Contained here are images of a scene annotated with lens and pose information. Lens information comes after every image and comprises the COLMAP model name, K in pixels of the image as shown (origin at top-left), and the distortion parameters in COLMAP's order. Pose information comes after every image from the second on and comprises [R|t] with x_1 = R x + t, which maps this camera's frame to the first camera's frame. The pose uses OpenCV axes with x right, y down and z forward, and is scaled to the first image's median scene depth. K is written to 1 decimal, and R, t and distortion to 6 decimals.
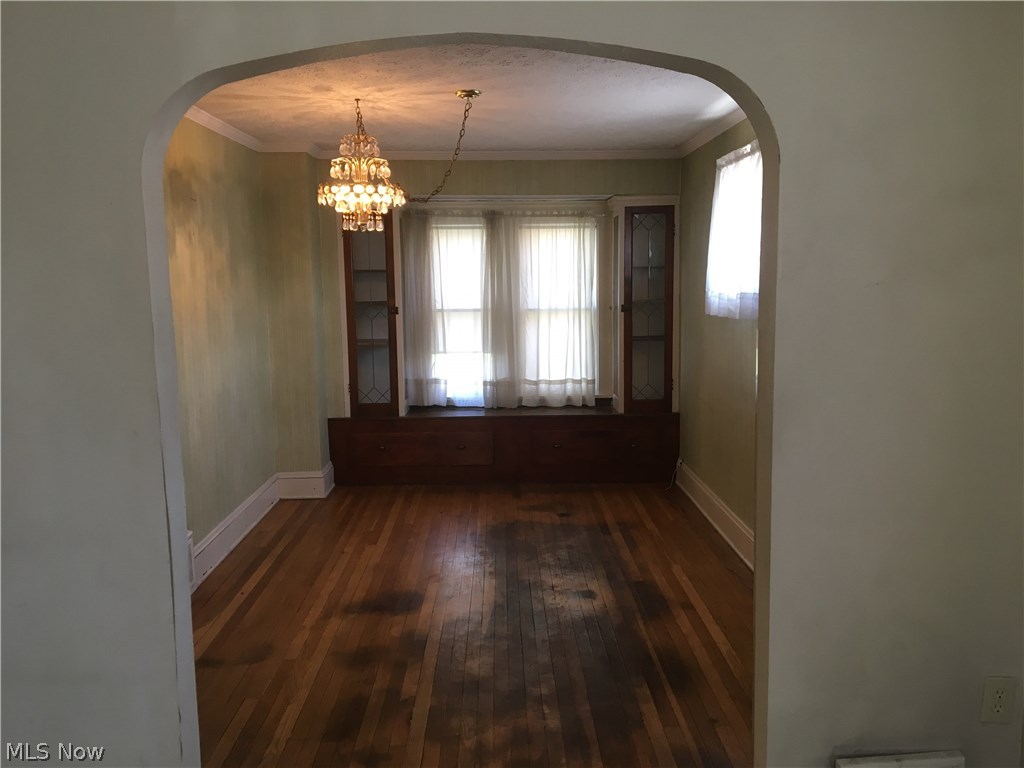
lens RADIAL K [[864.2, 0, 512.0], [0, 864.2, 384.0], [0, 0, 1]] dist [0.096473, -0.160885]
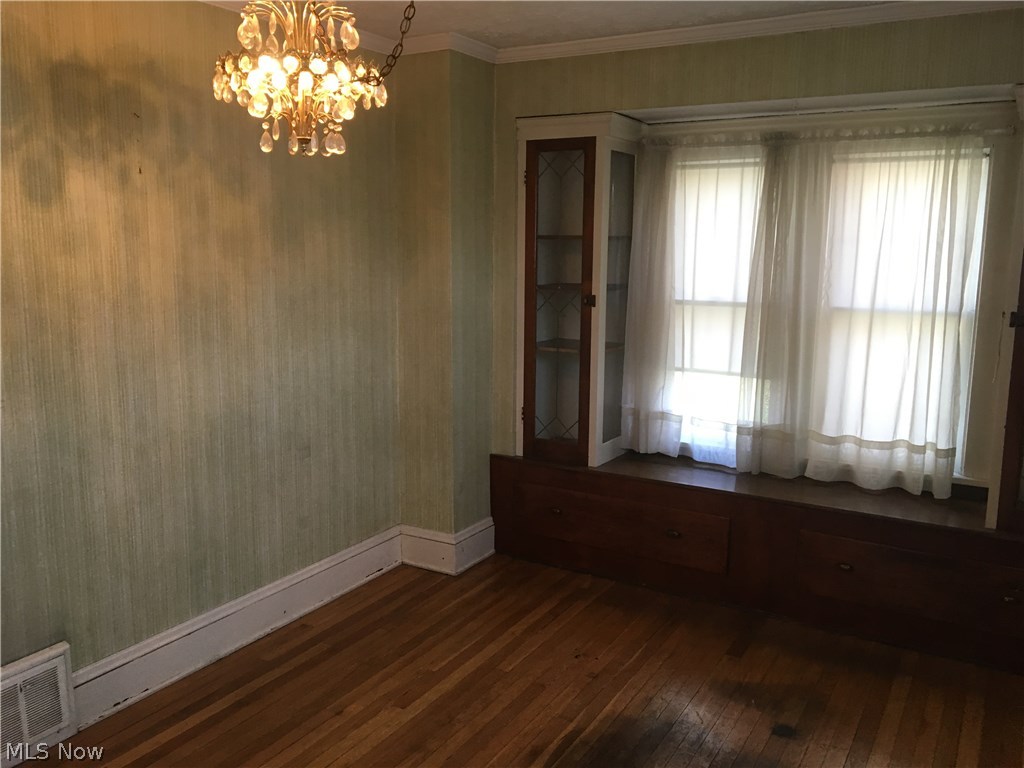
lens RADIAL K [[864.2, 0, 512.0], [0, 864.2, 384.0], [0, 0, 1]] dist [0.096473, -0.160885]
pose [[0.851178, 0.102483, -0.514775, 0.140342], [-0.084016, 0.994710, 0.059109, -0.054663], [0.518110, -0.007063, 0.855285, 0.415880]]
